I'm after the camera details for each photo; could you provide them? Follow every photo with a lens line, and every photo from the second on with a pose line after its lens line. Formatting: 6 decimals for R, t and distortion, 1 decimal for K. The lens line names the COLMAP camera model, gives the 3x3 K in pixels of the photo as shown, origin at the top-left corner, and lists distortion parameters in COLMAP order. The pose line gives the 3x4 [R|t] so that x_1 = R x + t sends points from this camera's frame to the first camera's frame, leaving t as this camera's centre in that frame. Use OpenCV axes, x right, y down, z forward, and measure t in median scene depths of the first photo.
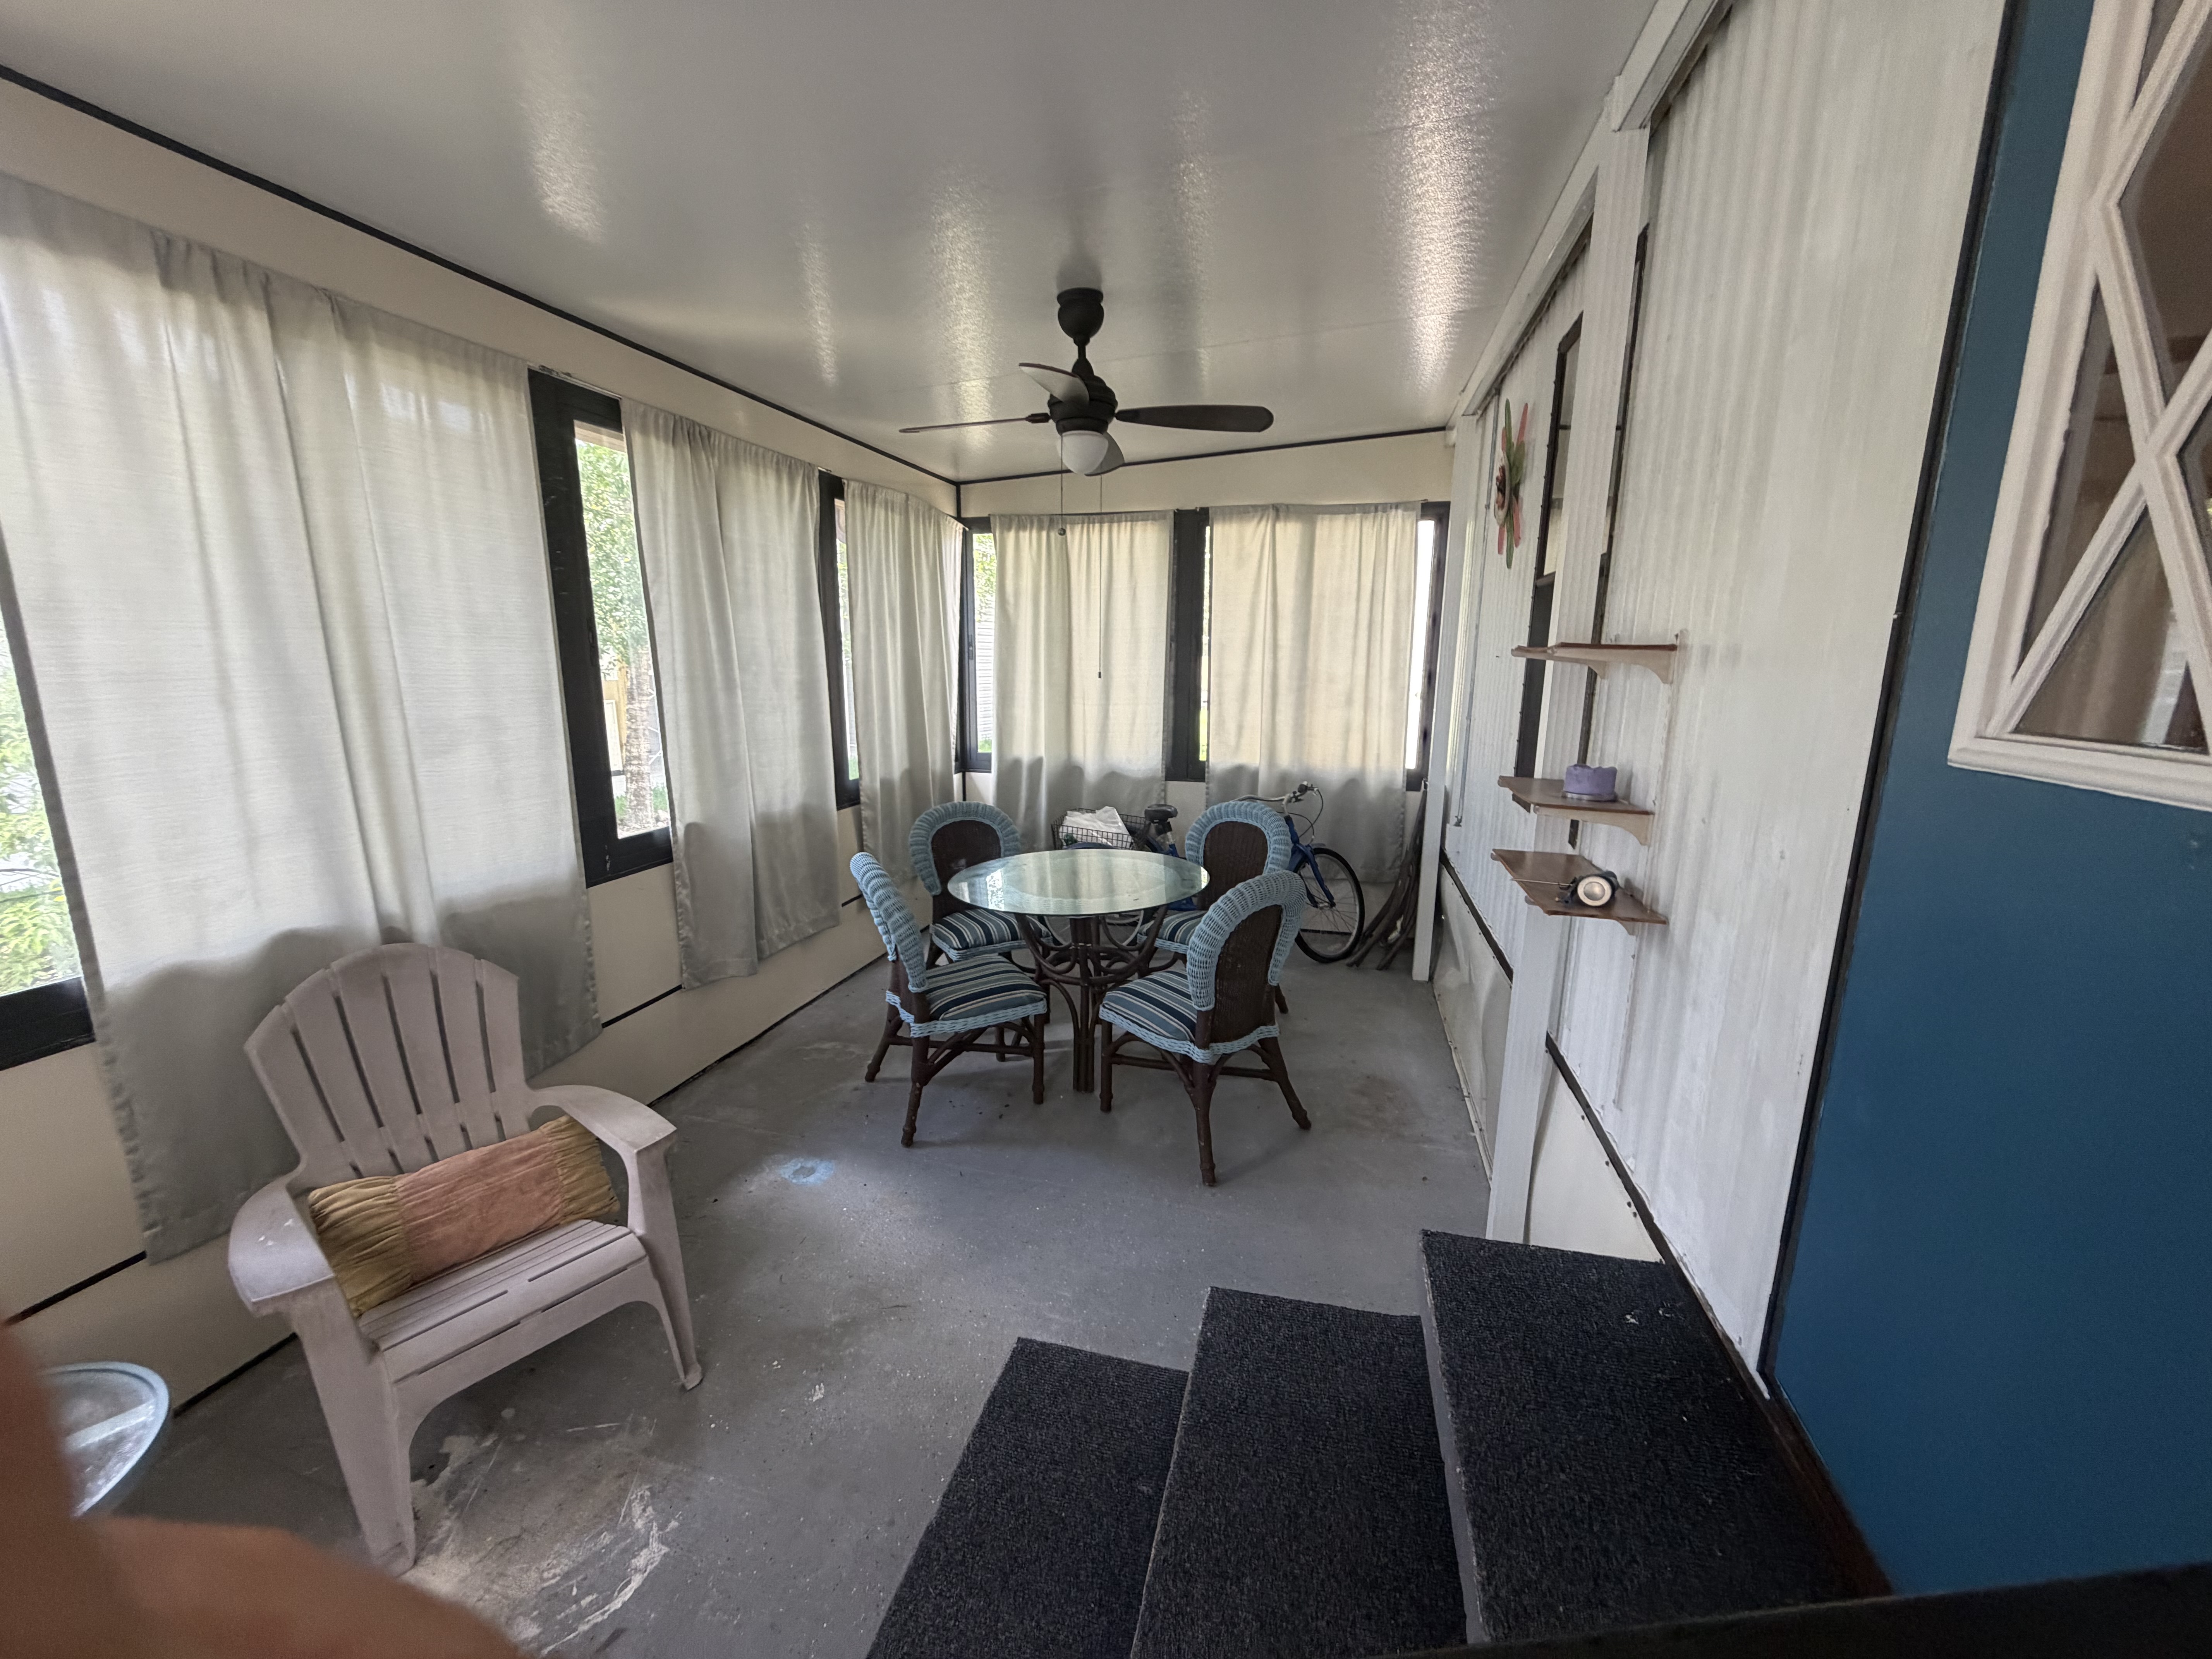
lens RADIAL K [[882.3, 0, 1099.4], [0, 882.3, 827.0], [0, 0, 1]] dist [-0.003169, 0.000921]
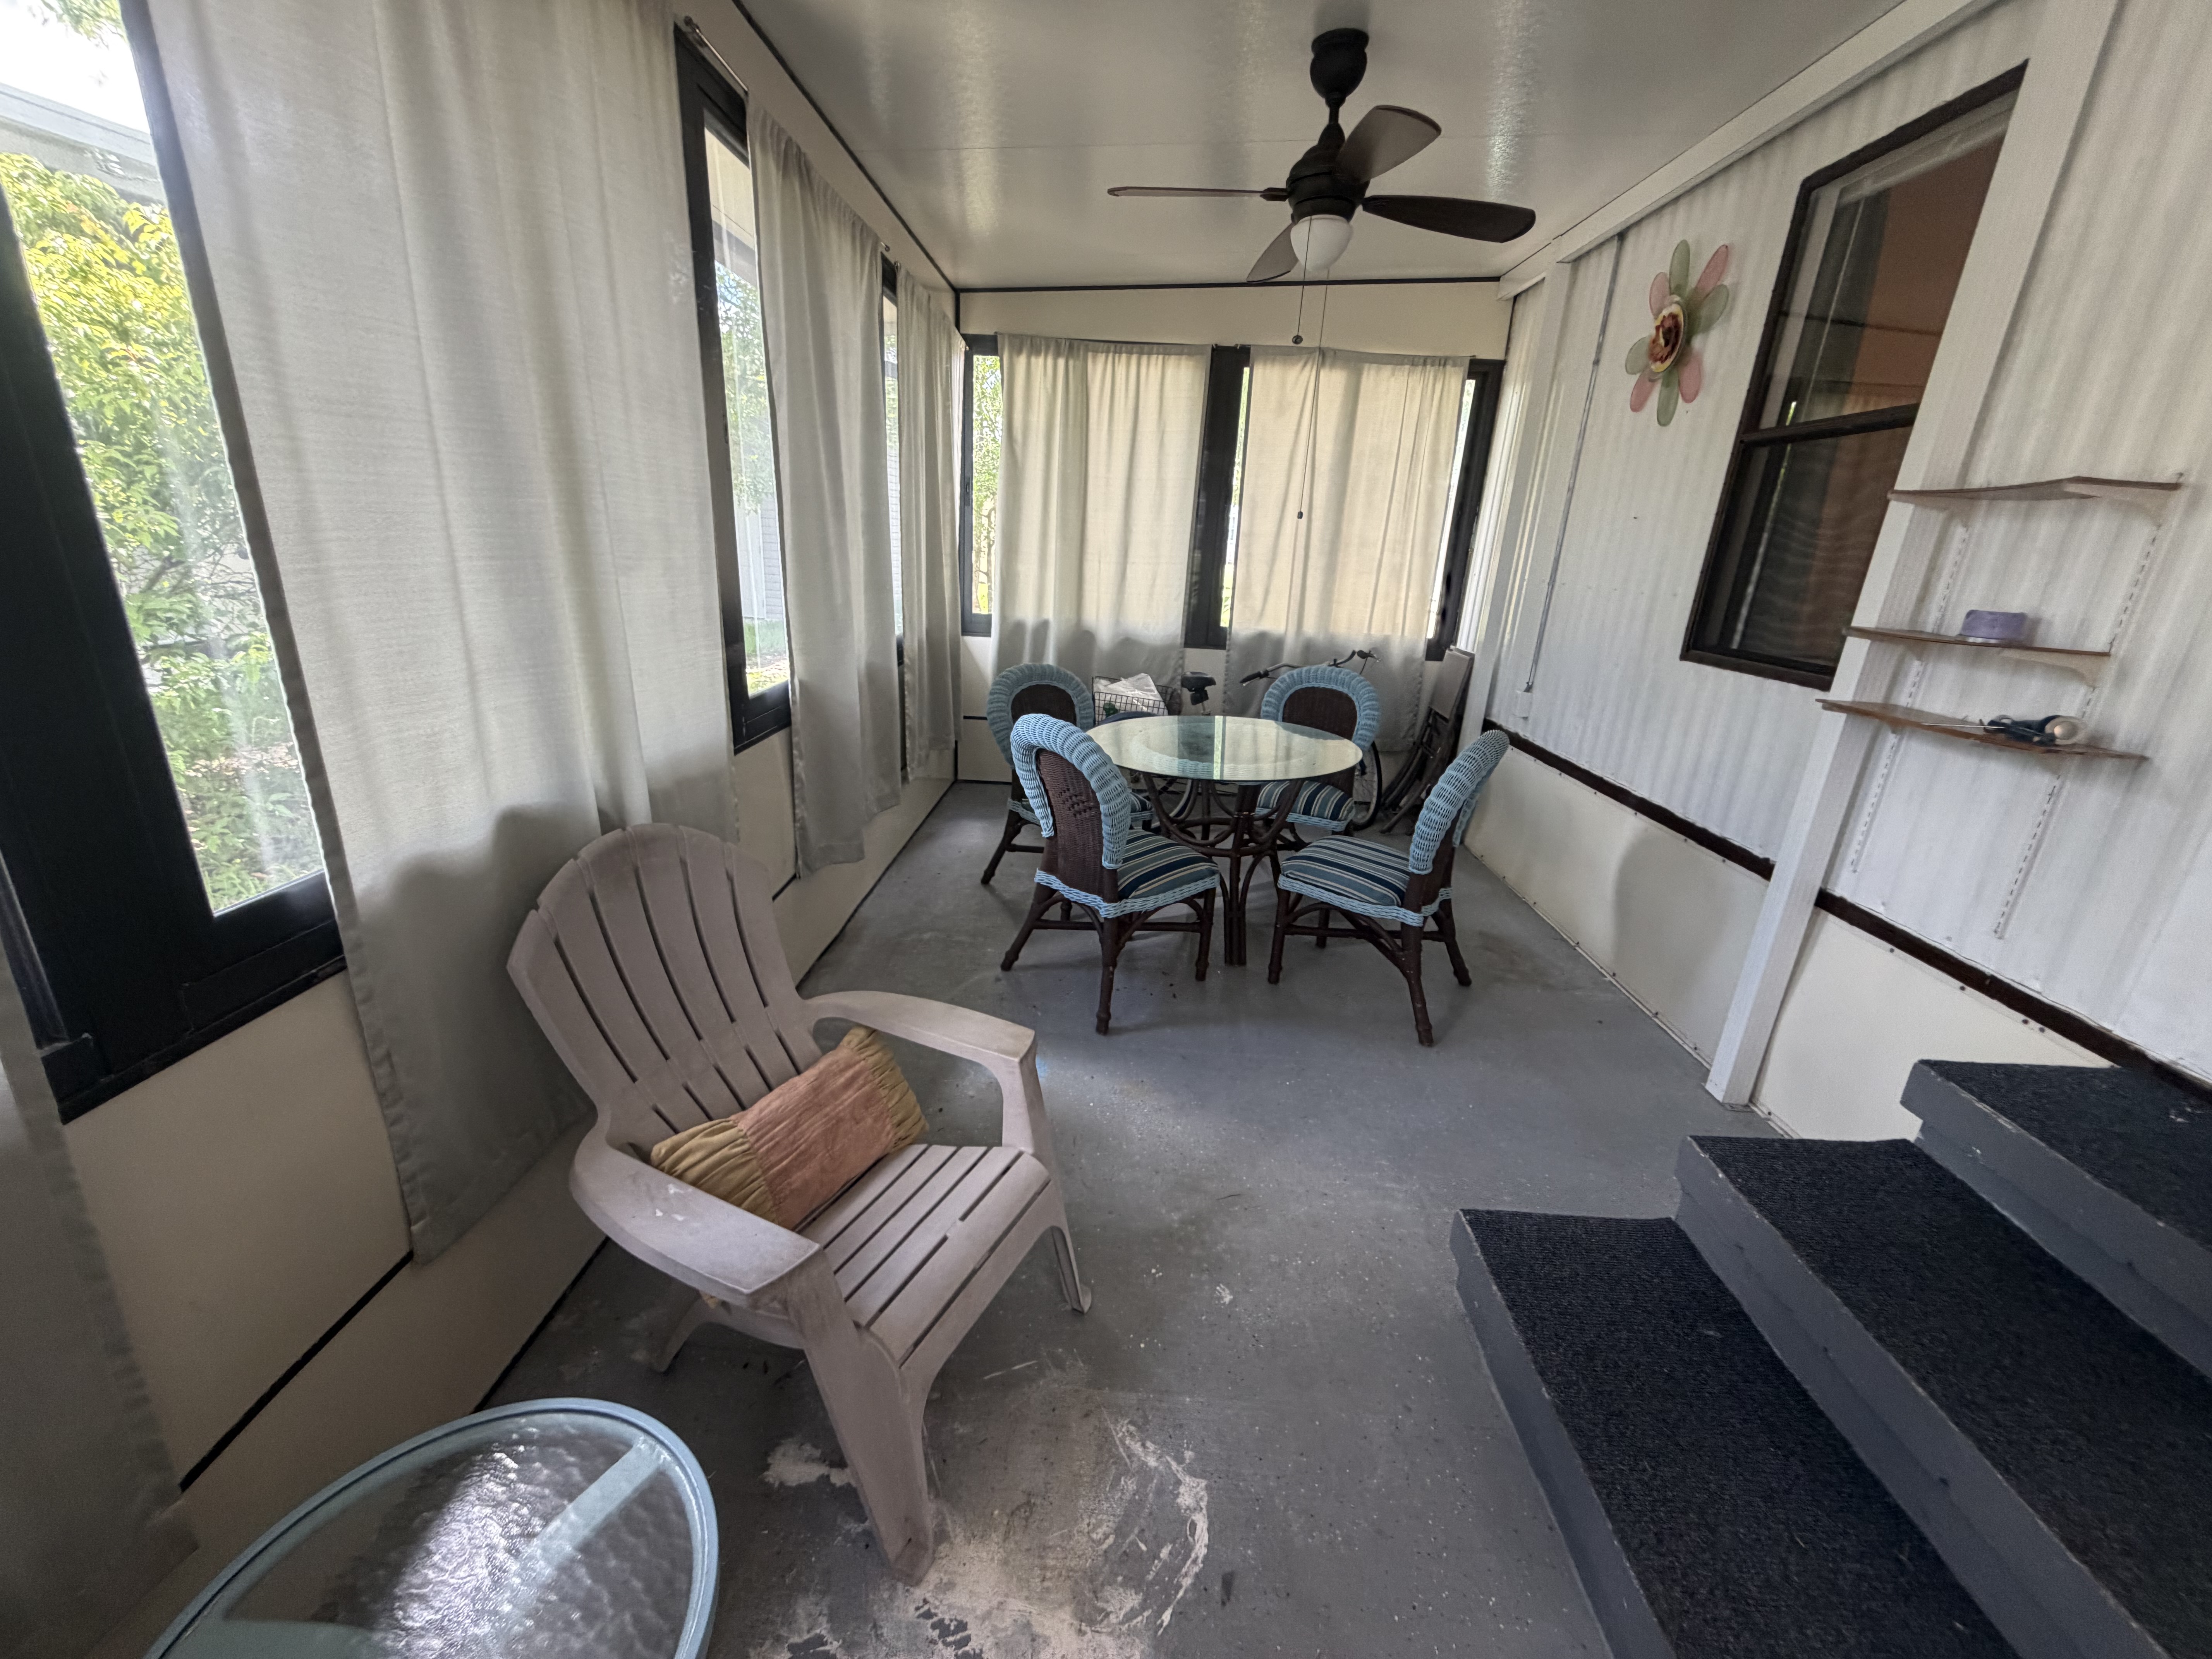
lens RADIAL K [[882.3, 0, 1105.6], [0, 882.3, 828.1], [0, 0, 1]] dist [-0.003169, 0.000921]
pose [[0.974334, -0.030631, 0.223012, -0.373251], [0.000889, 0.991215, 0.132258, 0.023997], [-0.225104, -0.128666, 0.965802, 0.121078]]
